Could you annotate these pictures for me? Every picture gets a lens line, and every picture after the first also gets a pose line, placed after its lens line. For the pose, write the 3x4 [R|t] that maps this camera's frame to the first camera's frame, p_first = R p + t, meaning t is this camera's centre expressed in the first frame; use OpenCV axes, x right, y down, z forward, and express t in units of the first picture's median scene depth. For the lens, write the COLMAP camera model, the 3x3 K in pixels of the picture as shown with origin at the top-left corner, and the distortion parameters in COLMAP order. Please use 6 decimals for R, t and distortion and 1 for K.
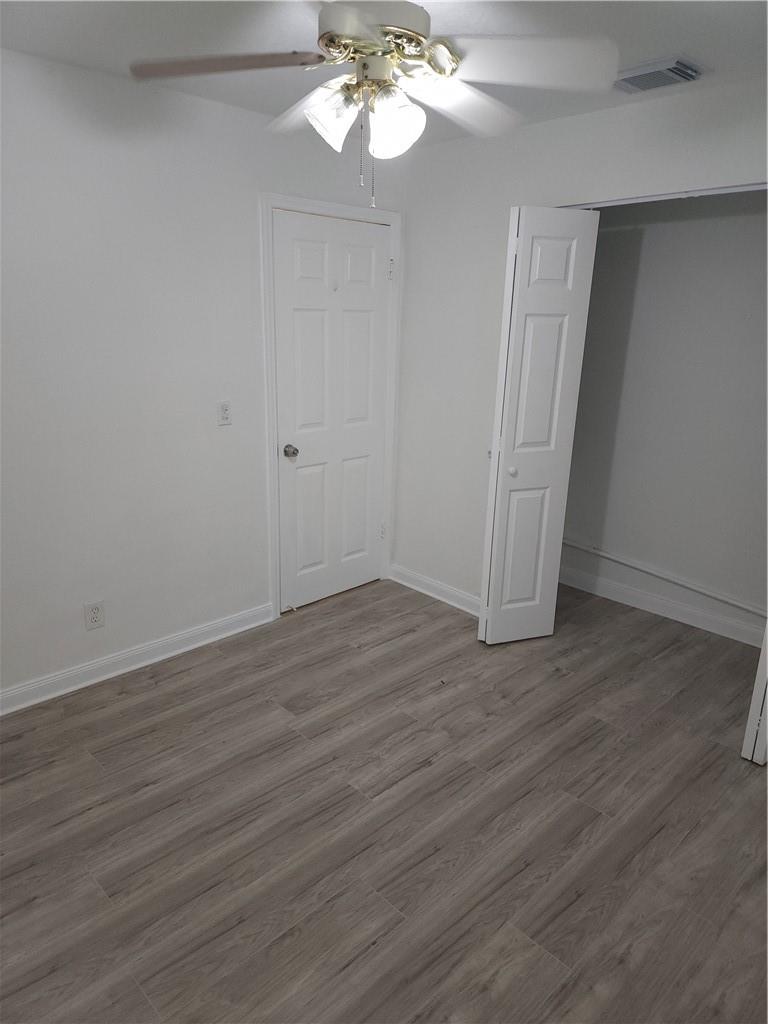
lens RADIAL K [[675.4, 0, 379.5], [0, 675.4, 508.8], [0, 0, 1]] dist [0.086140, -0.076686]
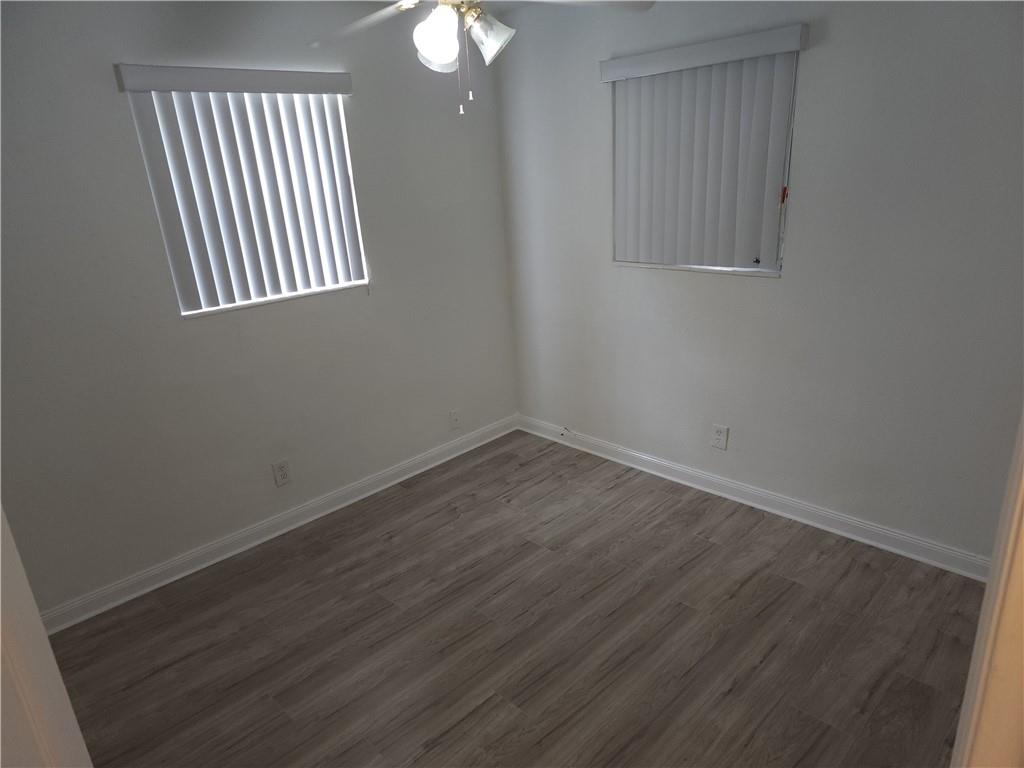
lens RADIAL K [[675.4, 0, 511.3], [0, 675.4, 386.2], [0, 0, 1]] dist [0.086140, -0.076686]
pose [[-0.999245, 0.037906, 0.008488, -0.064909], [0.035863, 0.816289, 0.576530, -0.557088], [0.014925, 0.576399, -0.817032, 1.690612]]
